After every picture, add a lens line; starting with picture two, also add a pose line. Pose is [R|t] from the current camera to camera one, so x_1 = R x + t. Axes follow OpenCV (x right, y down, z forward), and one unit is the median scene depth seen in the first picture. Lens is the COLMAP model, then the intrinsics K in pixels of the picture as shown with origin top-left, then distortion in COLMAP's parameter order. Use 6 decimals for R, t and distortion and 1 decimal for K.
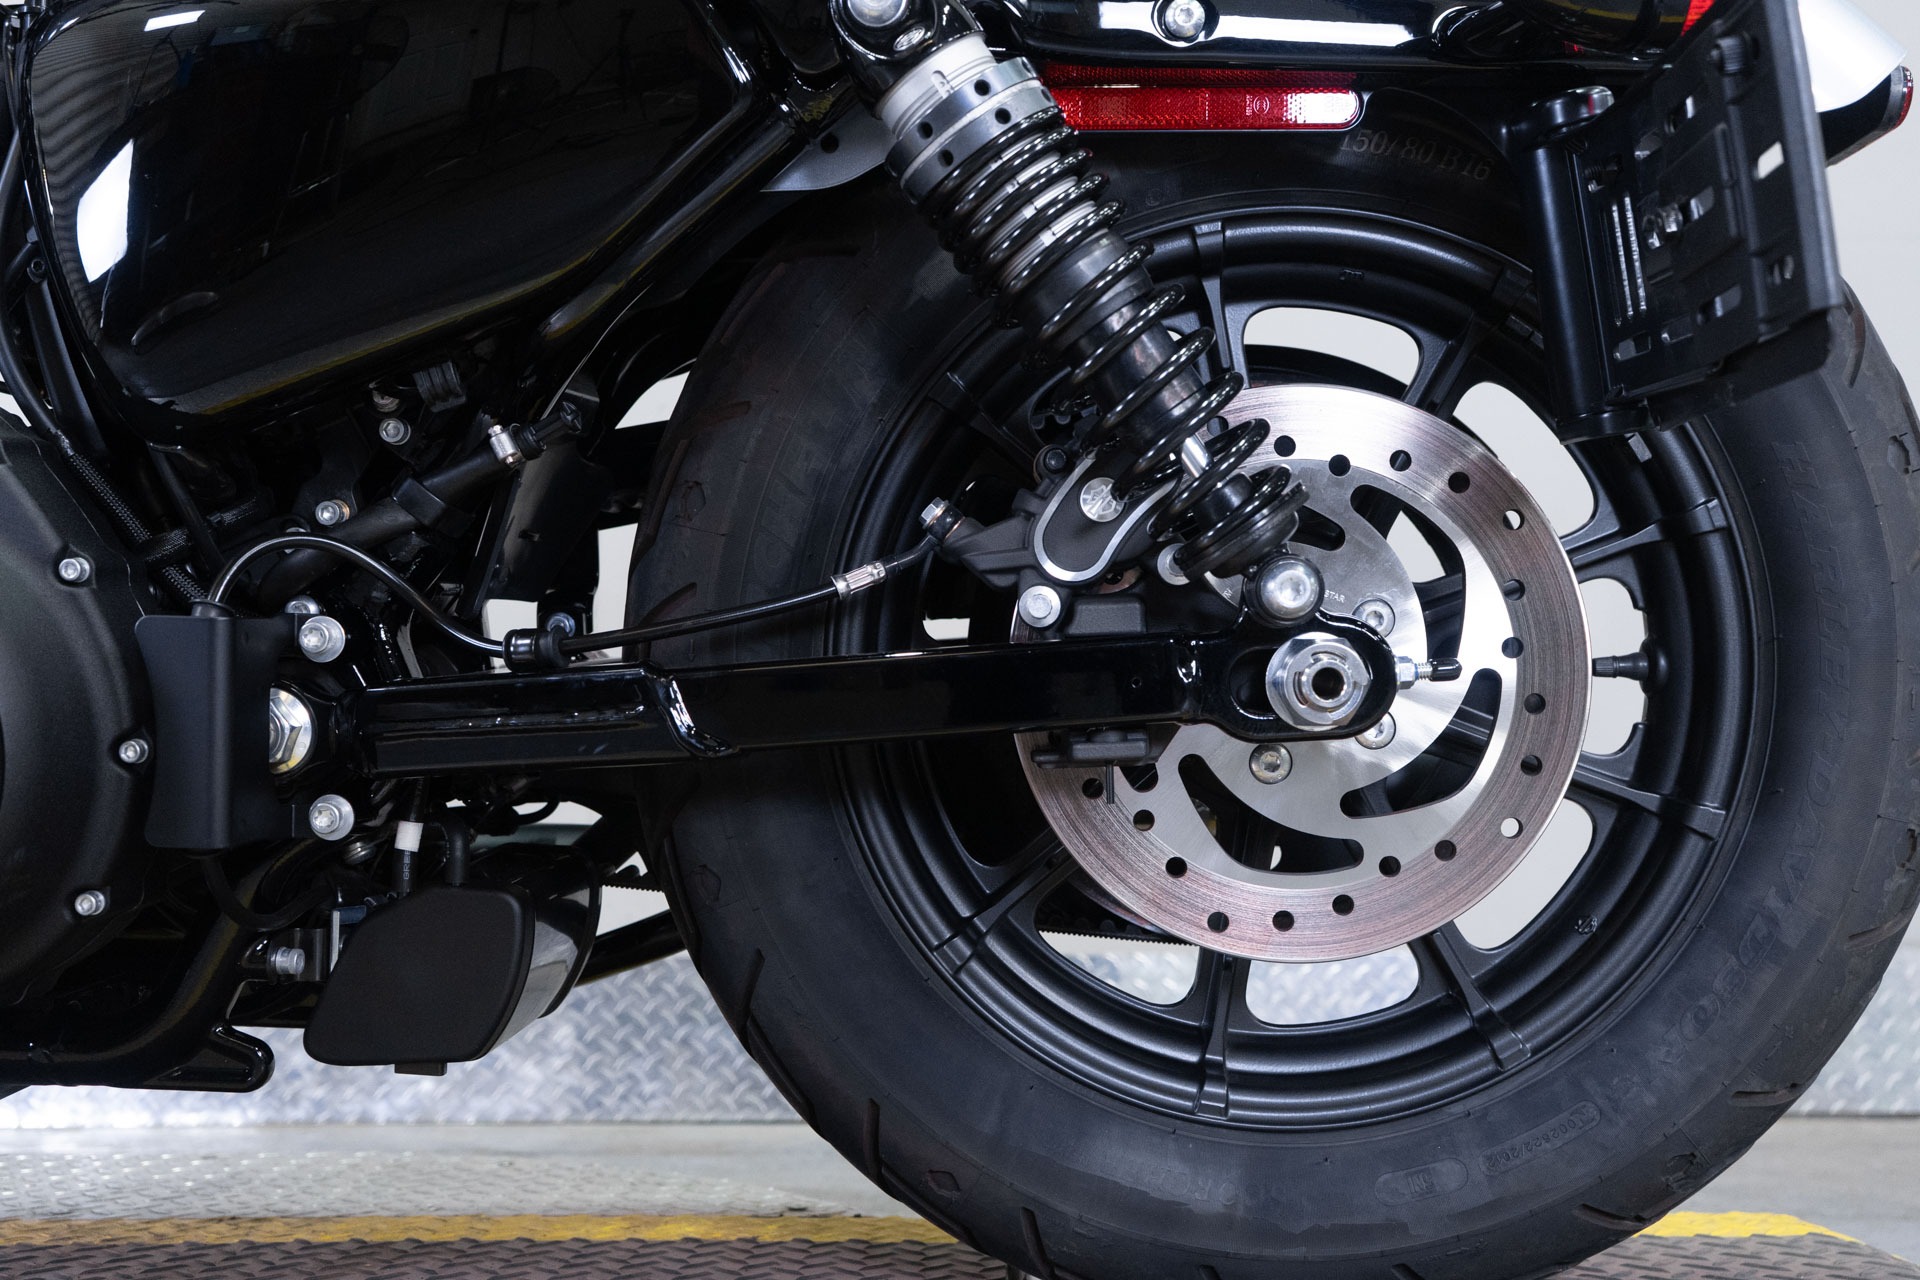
lens RADIAL K [[1840.7, 0, 960.0], [0, 1840.7, 640.0], [0, 0, 1]] dist [-0.001493, 0.010397]
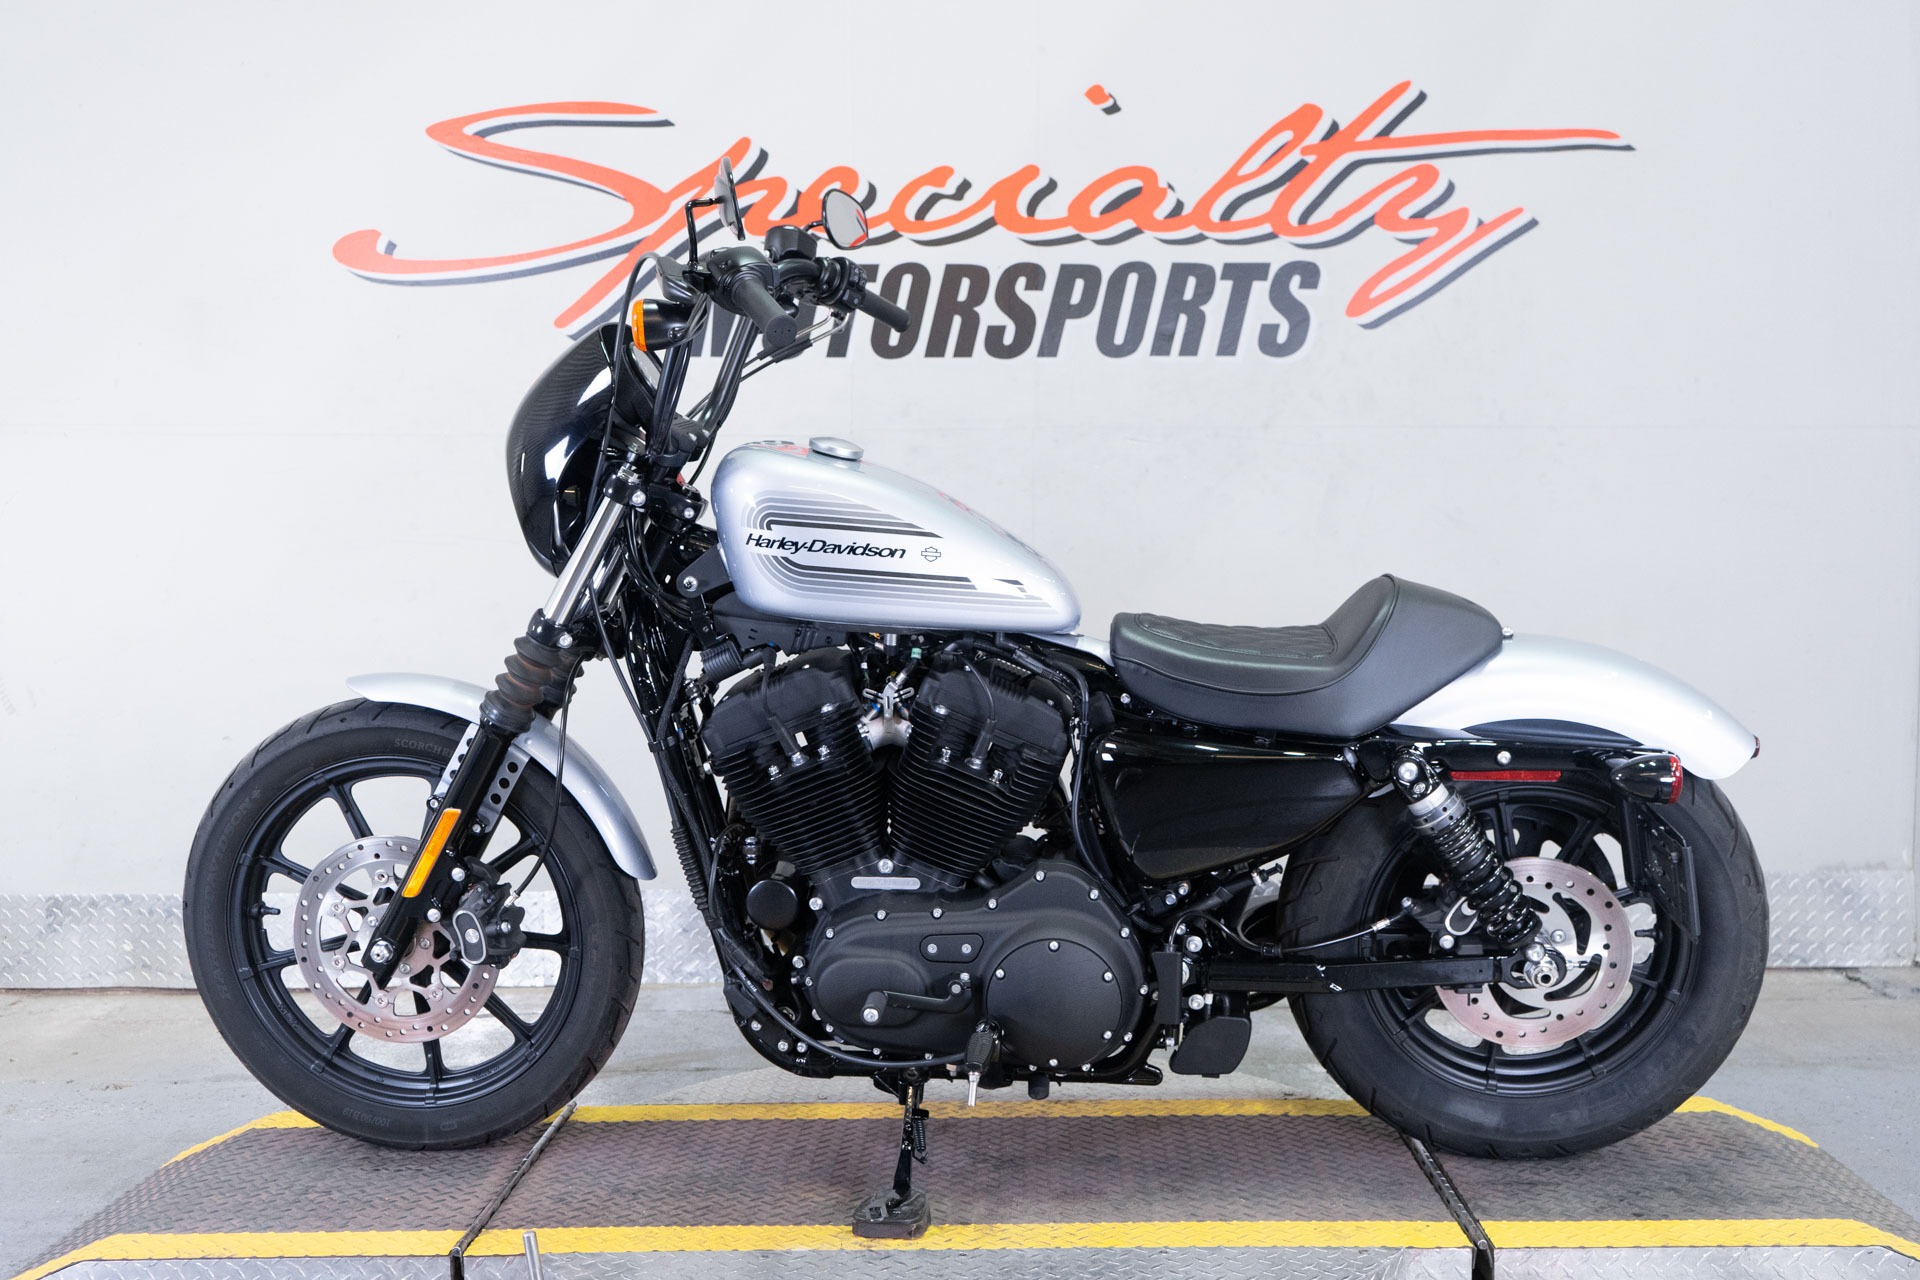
lens RADIAL K [[1840.7, 0, 960.0], [0, 1840.7, 640.0], [0, 0, 1]] dist [-0.001493, 0.010397]
pose [[0.999083, -0.006452, -0.042316, -0.575572], [0.014040, 0.983276, 0.181578, -0.985589], [0.040437, -0.182006, 0.982466, -1.754319]]
